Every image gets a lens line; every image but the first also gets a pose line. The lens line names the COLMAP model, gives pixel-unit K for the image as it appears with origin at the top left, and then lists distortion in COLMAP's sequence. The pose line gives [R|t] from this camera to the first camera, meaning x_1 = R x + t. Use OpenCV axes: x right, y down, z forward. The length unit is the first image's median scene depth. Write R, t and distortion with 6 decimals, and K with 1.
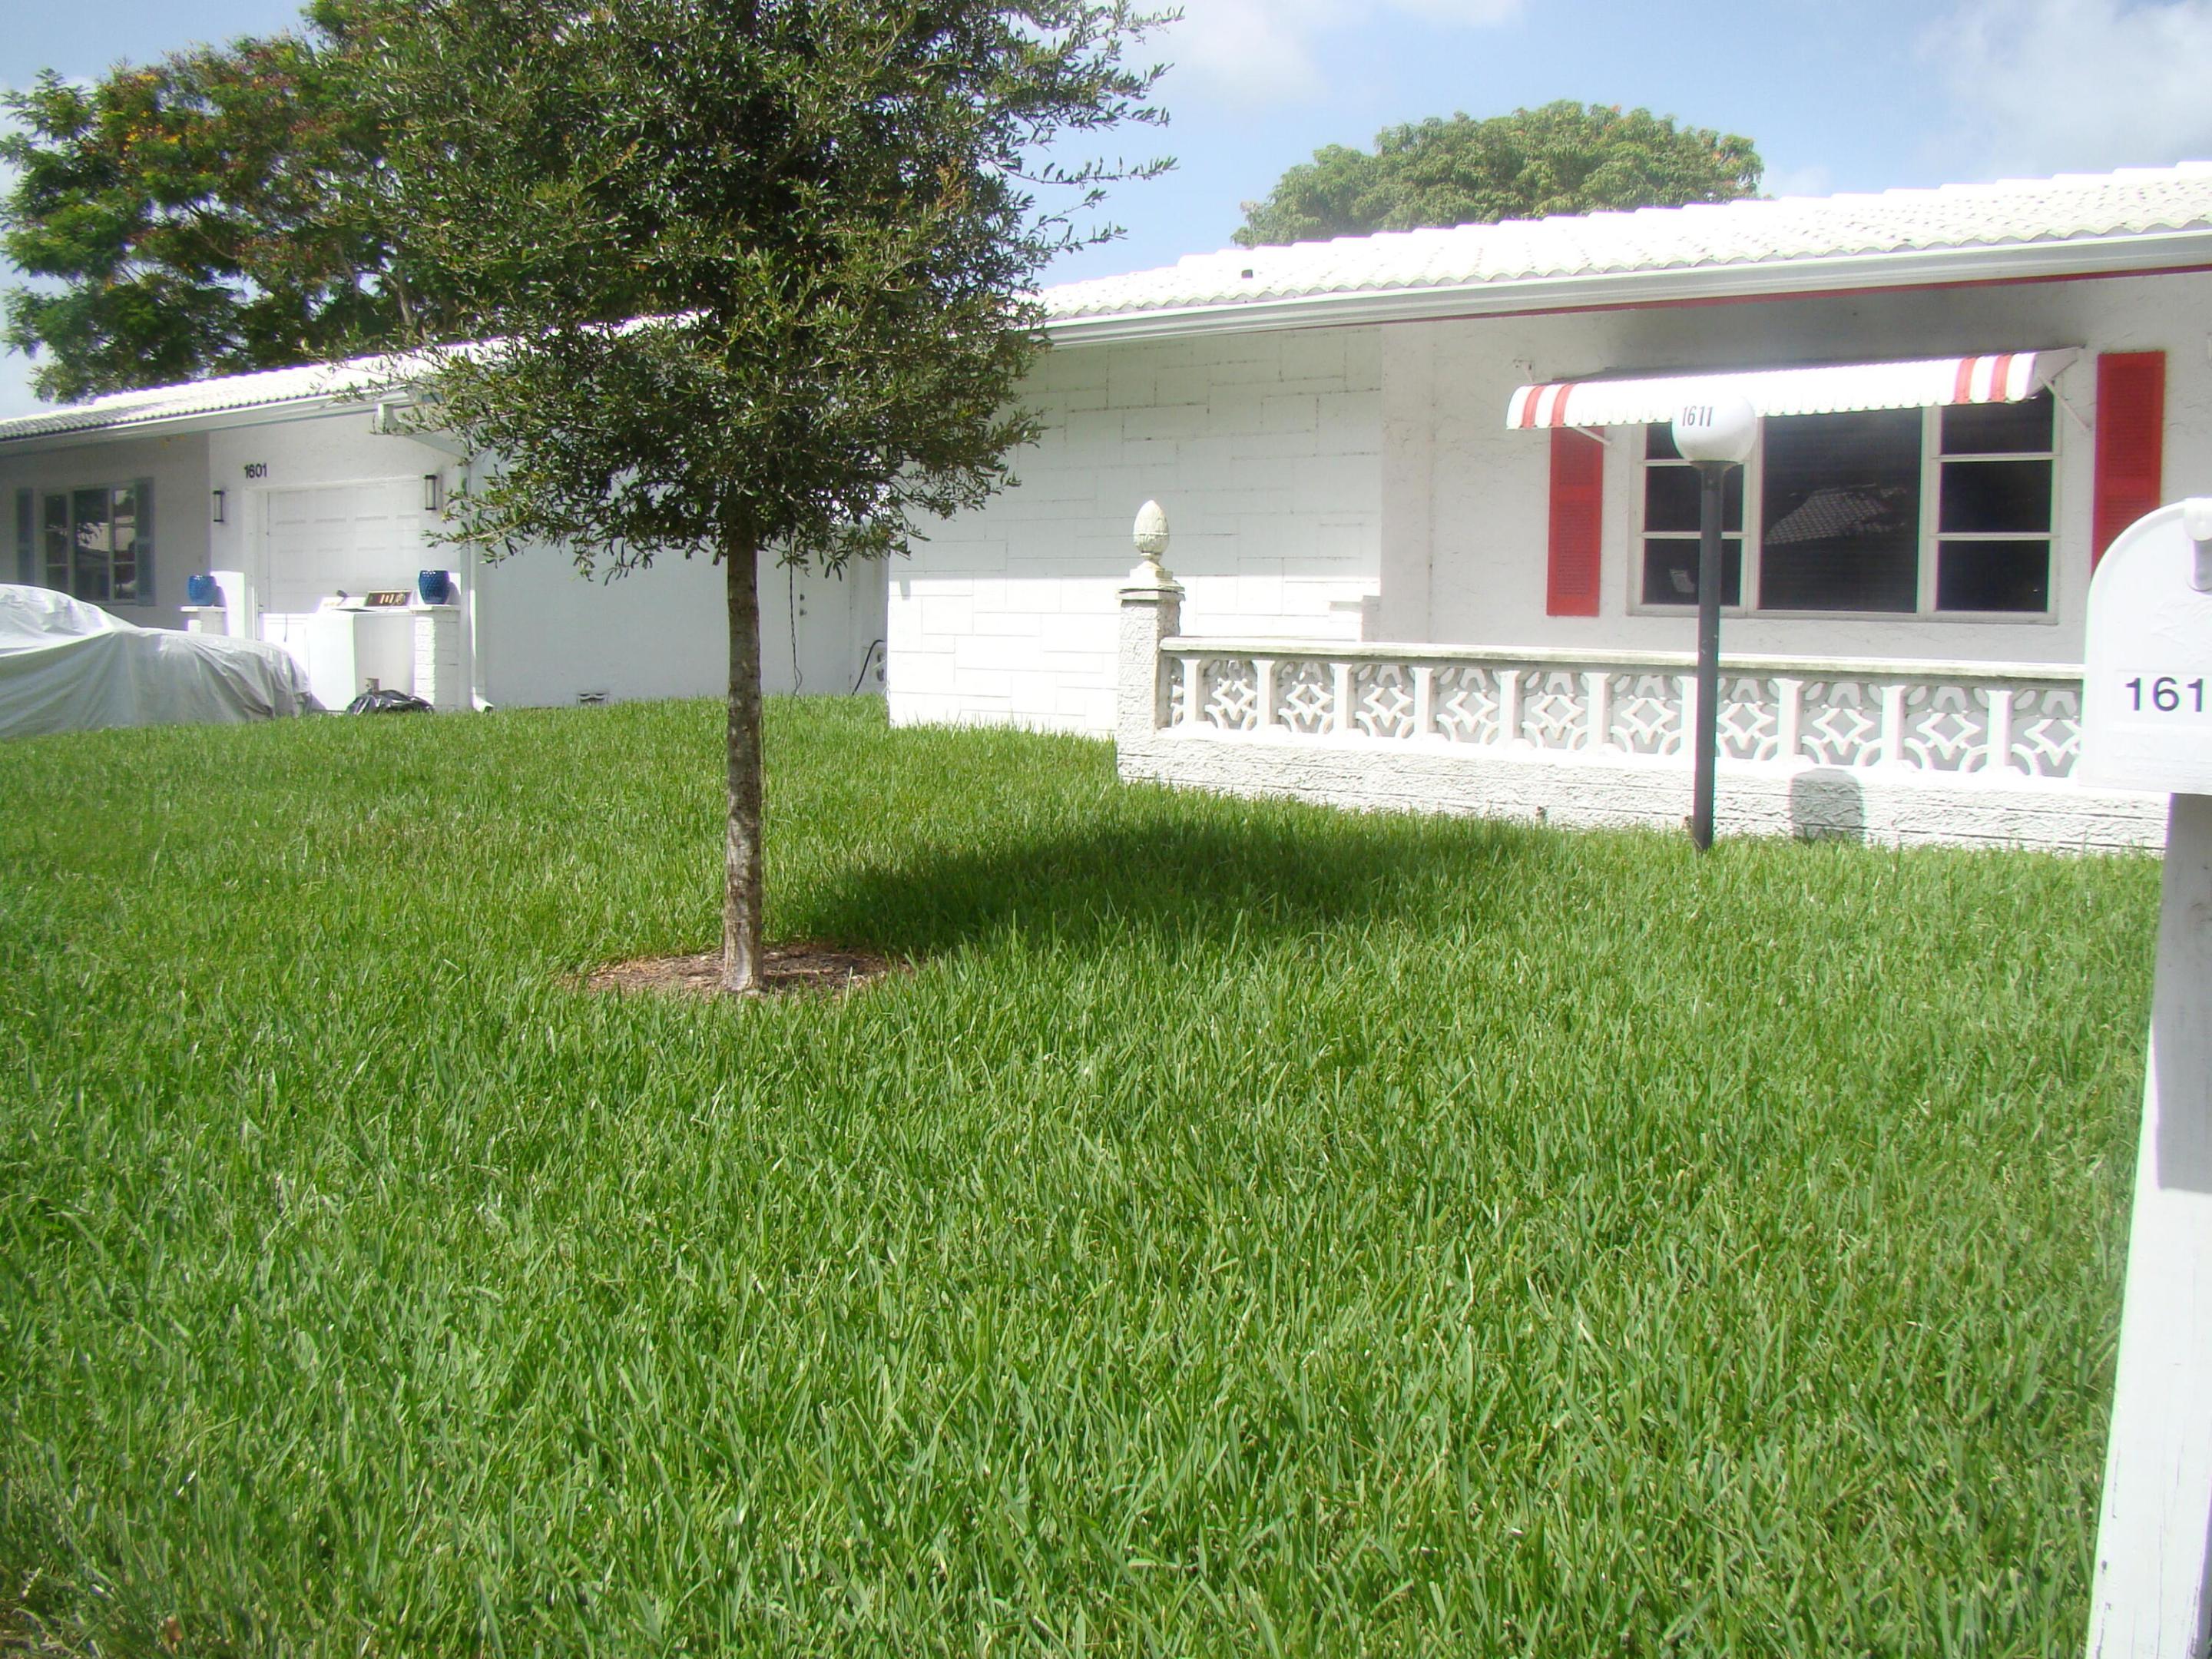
lens RADIAL K [[2035.3, 0, 1101.4], [0, 2035.3, 824.3], [0, 0, 1]] dist [-0.167533, 0.067860]
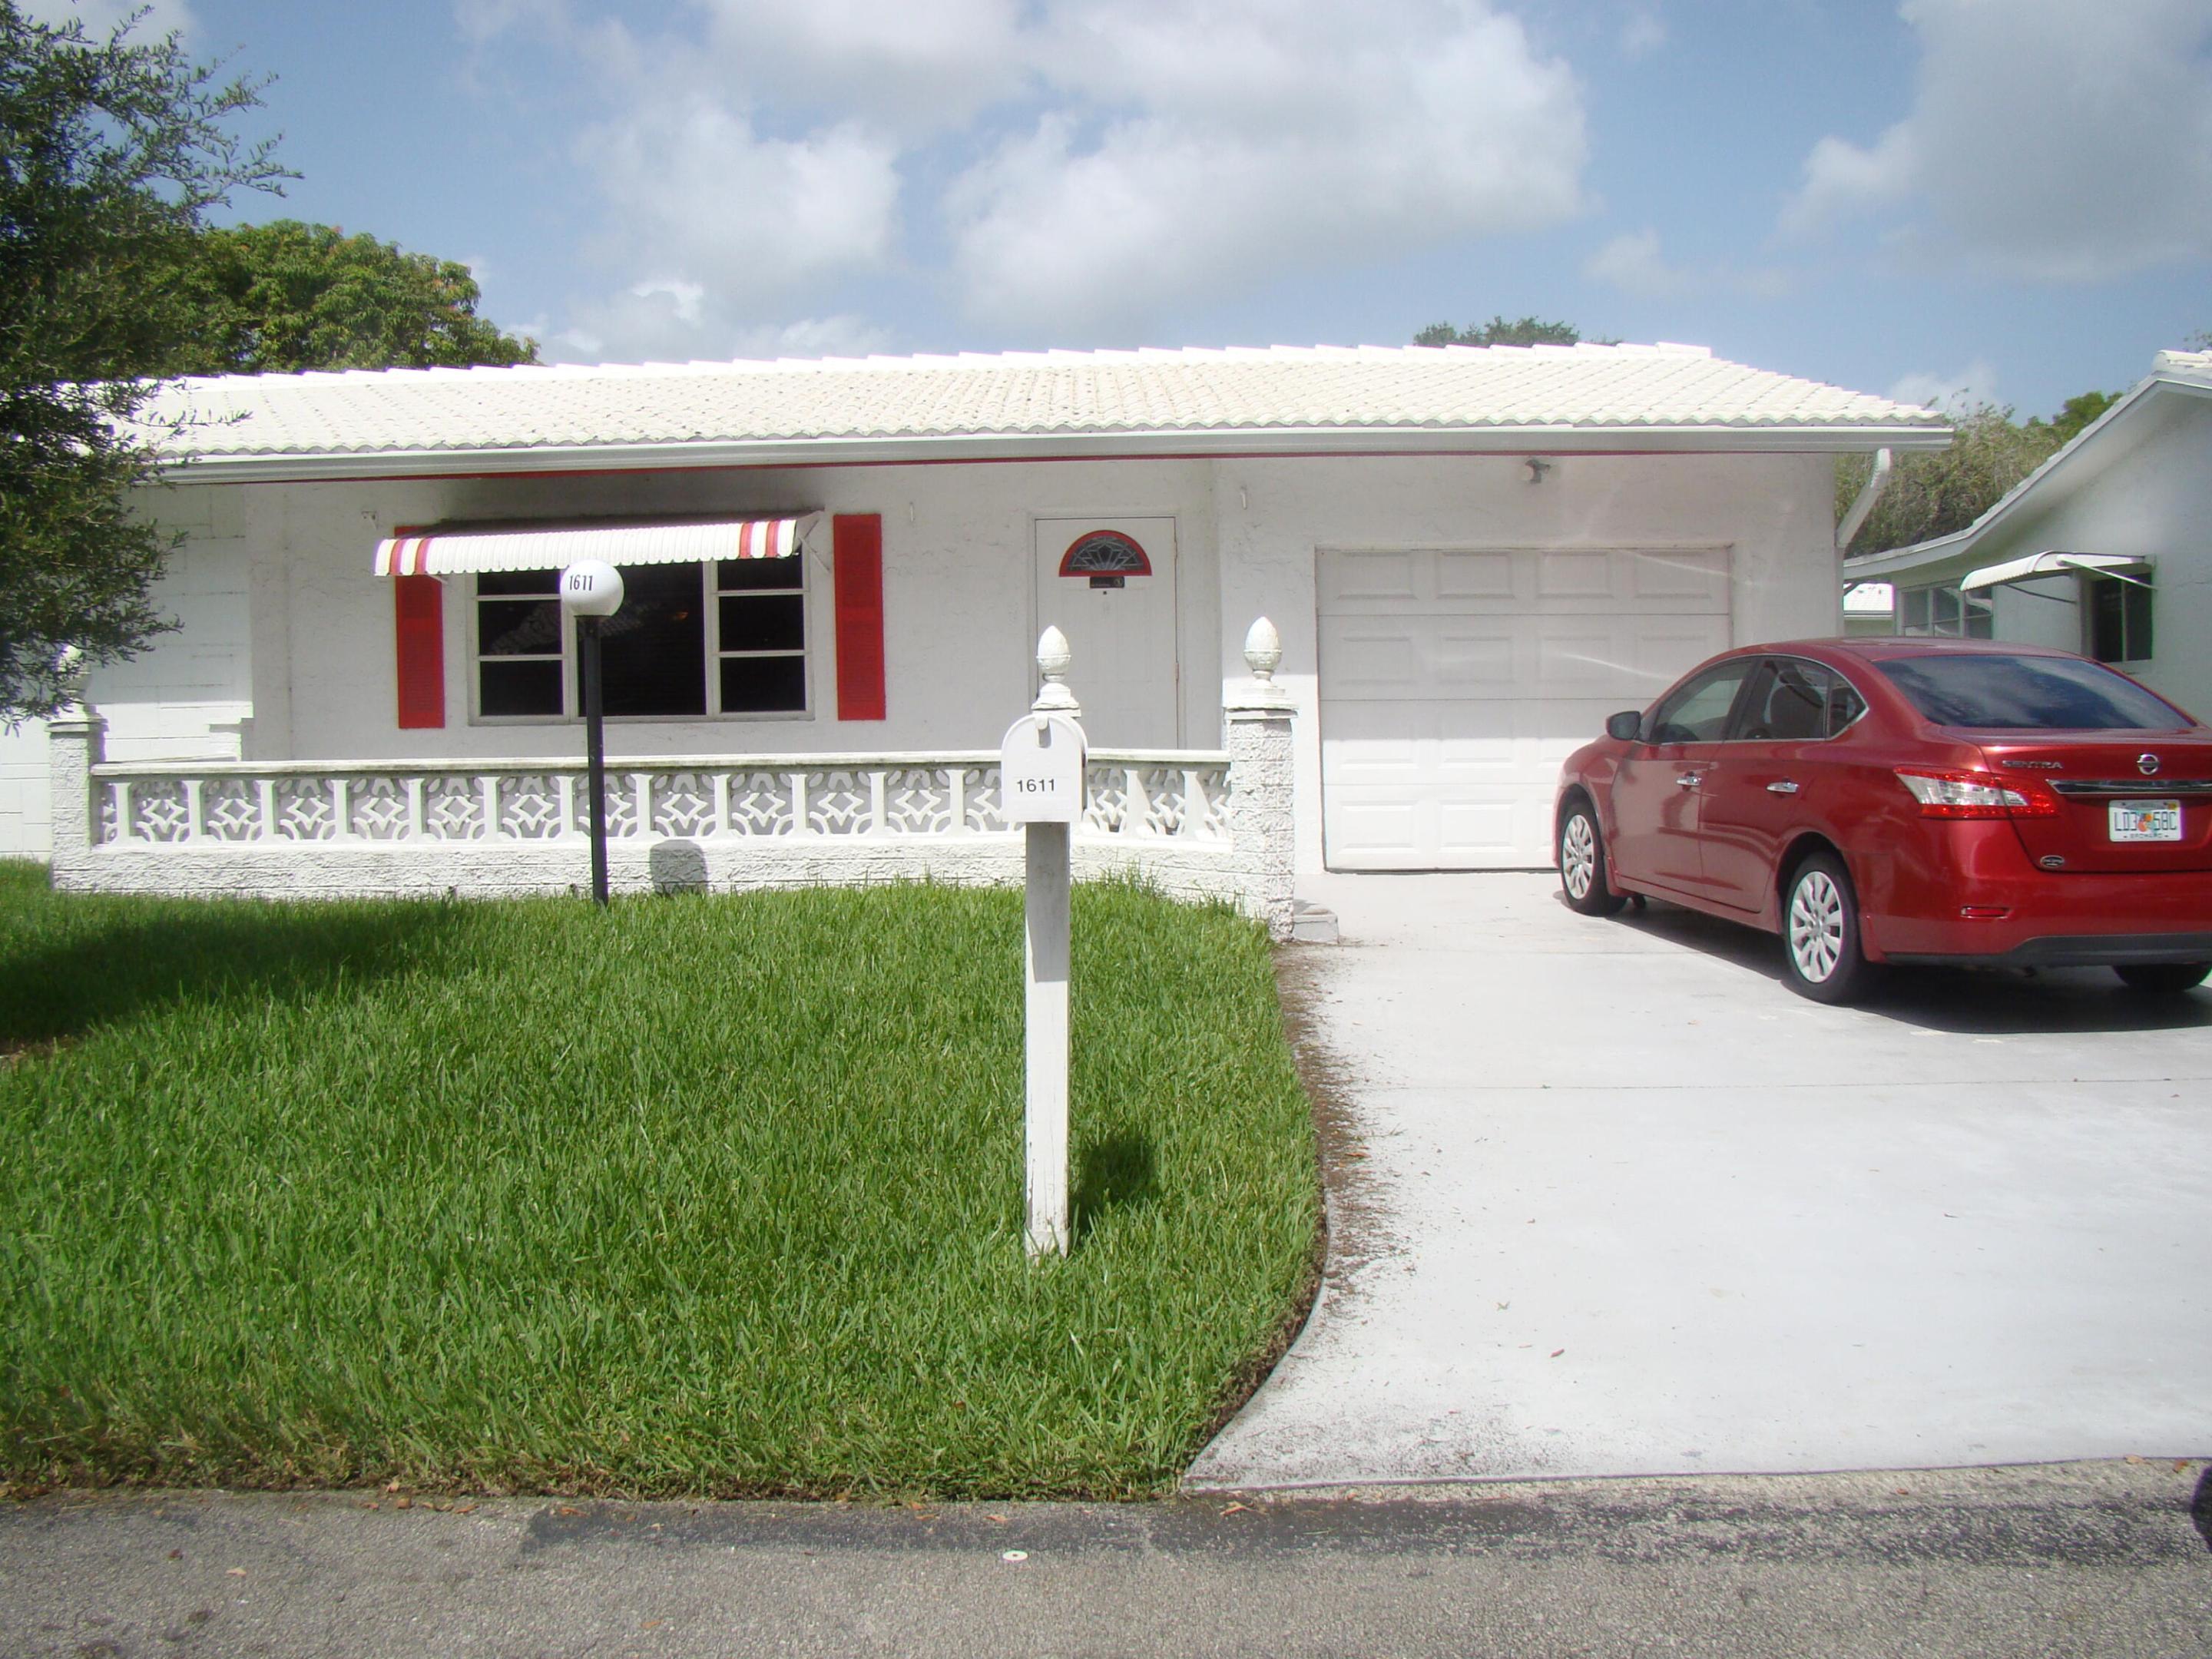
lens RADIAL K [[2035.3, 0, 1101.4], [0, 2035.3, 824.3], [0, 0, 1]] dist [-0.167533, 0.067860]
pose [[0.806481, -0.058481, 0.588361, -0.171887], [0.084346, 0.996298, -0.016586, 0.007010], [-0.585213, 0.063002, 0.808428, -0.221384]]
